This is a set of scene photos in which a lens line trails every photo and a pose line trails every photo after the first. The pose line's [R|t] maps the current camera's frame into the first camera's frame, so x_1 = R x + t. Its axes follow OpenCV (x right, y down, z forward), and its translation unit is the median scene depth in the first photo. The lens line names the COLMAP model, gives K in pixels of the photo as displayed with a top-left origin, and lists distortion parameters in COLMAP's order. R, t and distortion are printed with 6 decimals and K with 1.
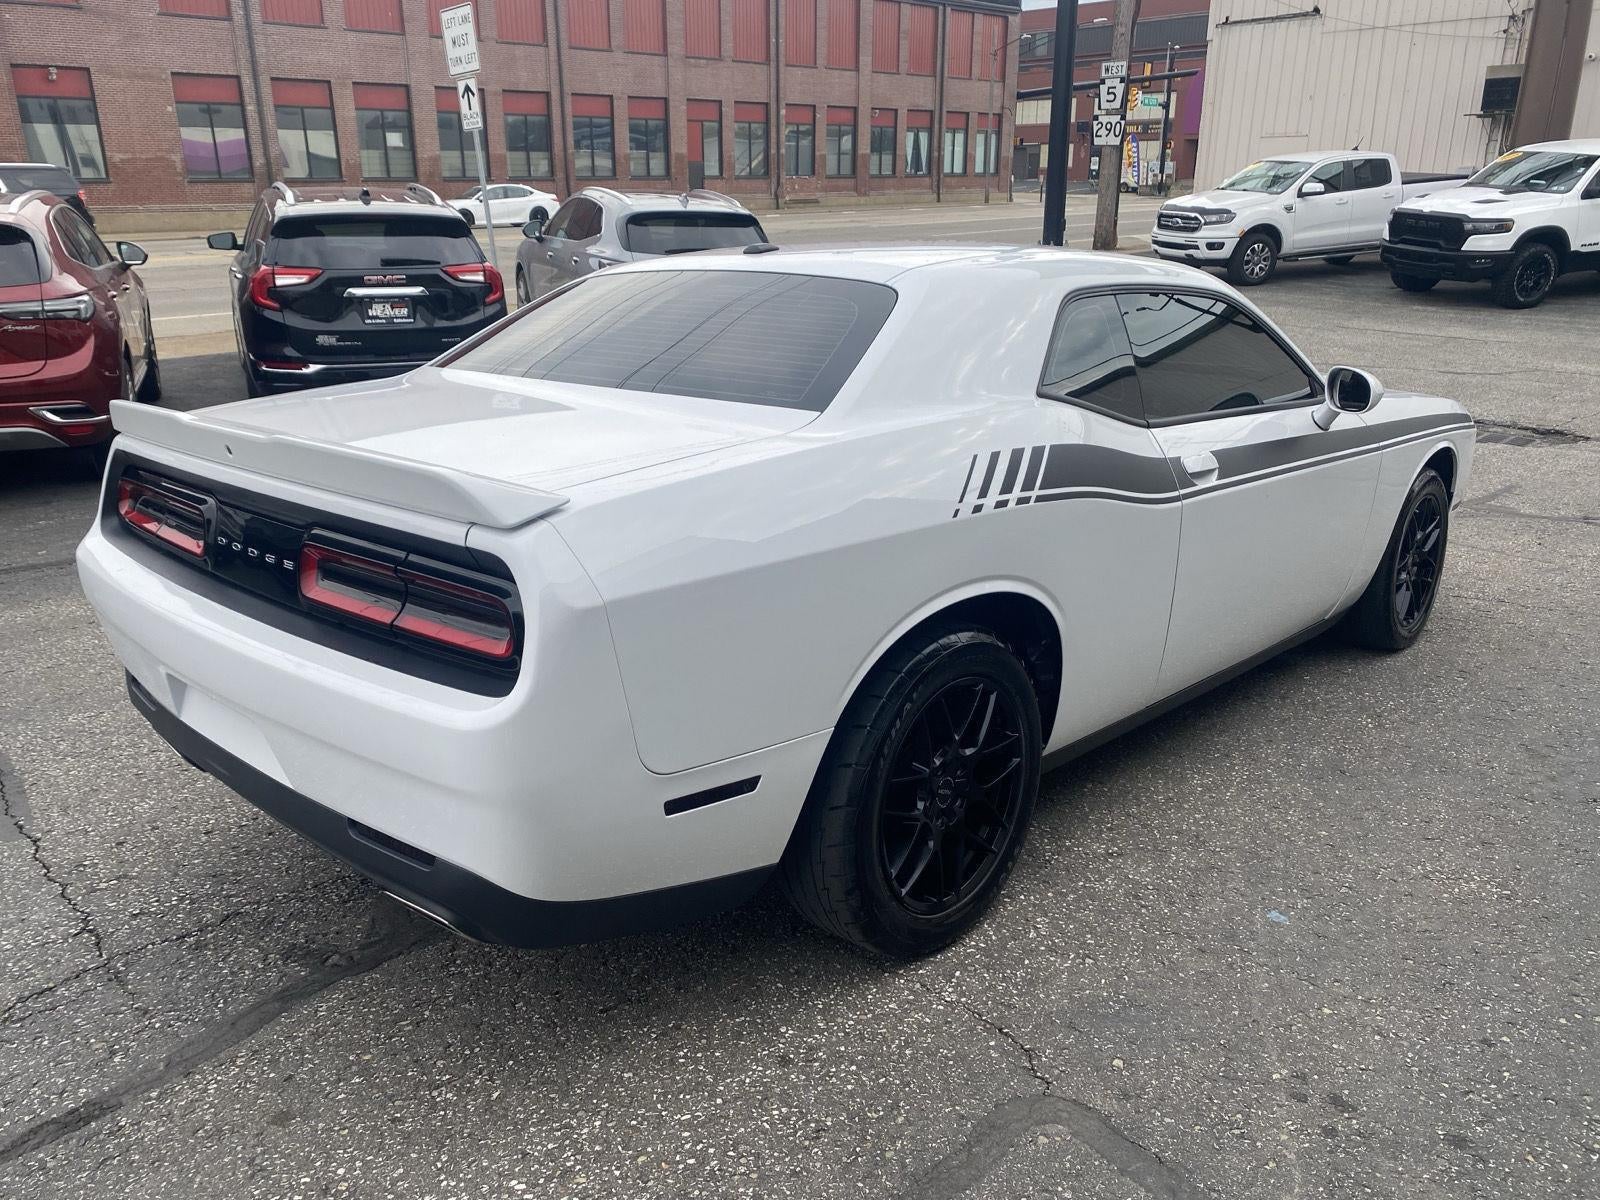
lens RADIAL K [[1218.1, 0, 773.9], [0, 1218.1, 604.8], [0, 0, 1]] dist [0.020692, -0.014649]
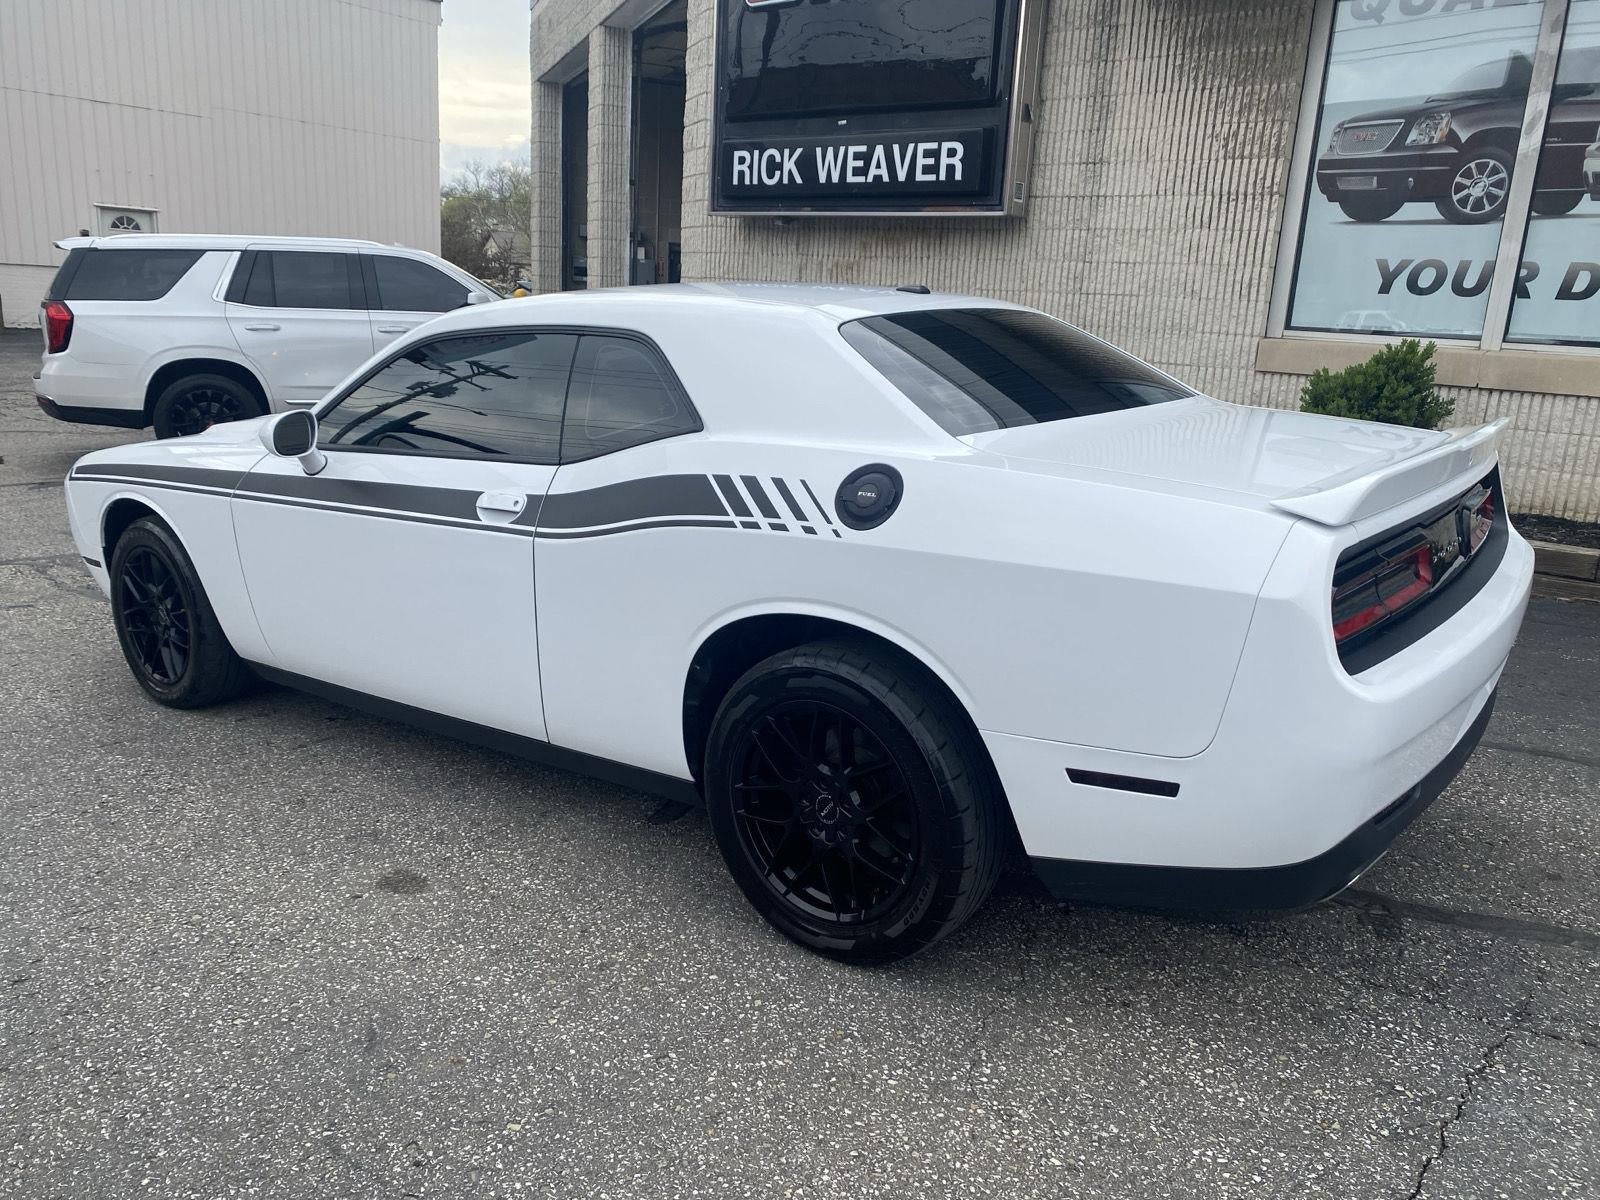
lens RADIAL K [[1218.1, 0, 805.8], [0, 1218.1, 612.2], [0, 0, 1]] dist [0.020692, -0.014649]
pose [[-0.106505, -0.243347, 0.964074, -0.414714], [0.276769, 0.924015, 0.263811, -0.127849], [-0.955016, 0.294922, -0.031061, 0.456539]]
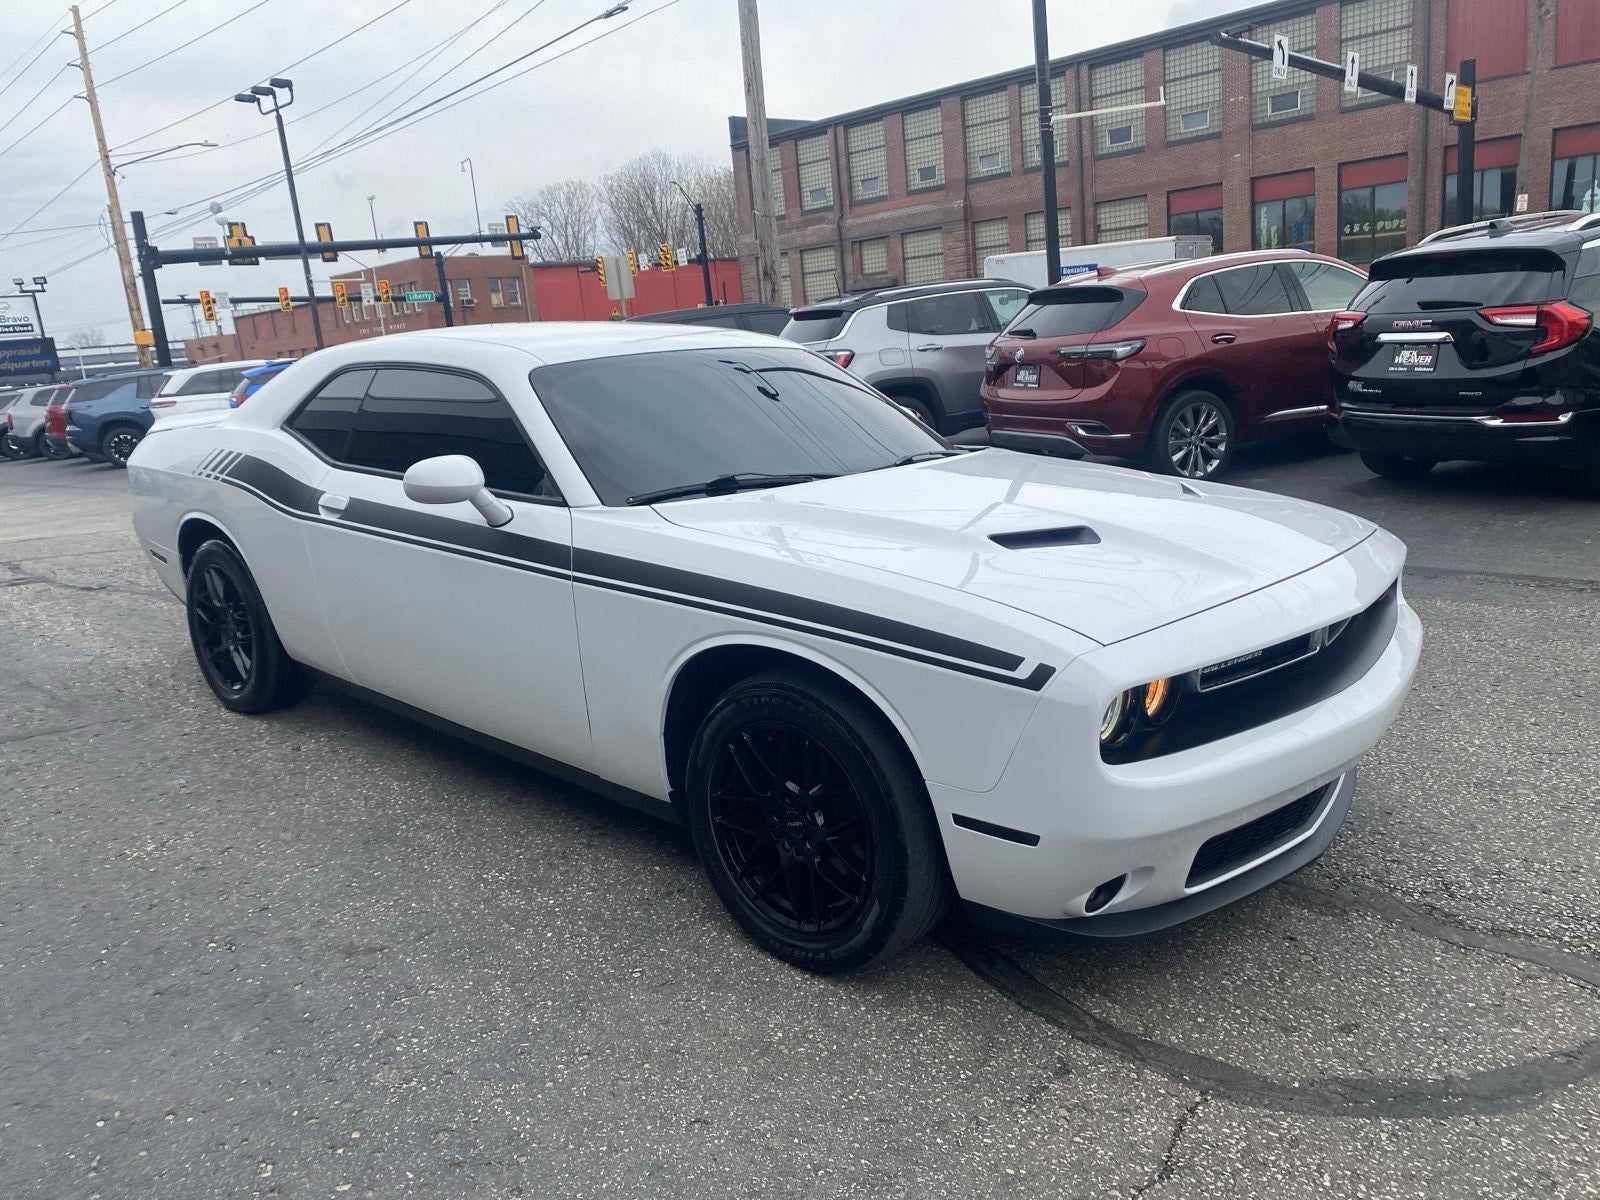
lens RADIAL K [[1218.1, 0, 774.2], [0, 1218.1, 607.7], [0, 0, 1]] dist [0.020692, -0.014649]
pose [[0.007049, 0.229863, -0.973198, 0.611785], [-0.240098, 0.945141, 0.221497, -0.152468], [0.970723, 0.232101, 0.061852, 0.523830]]
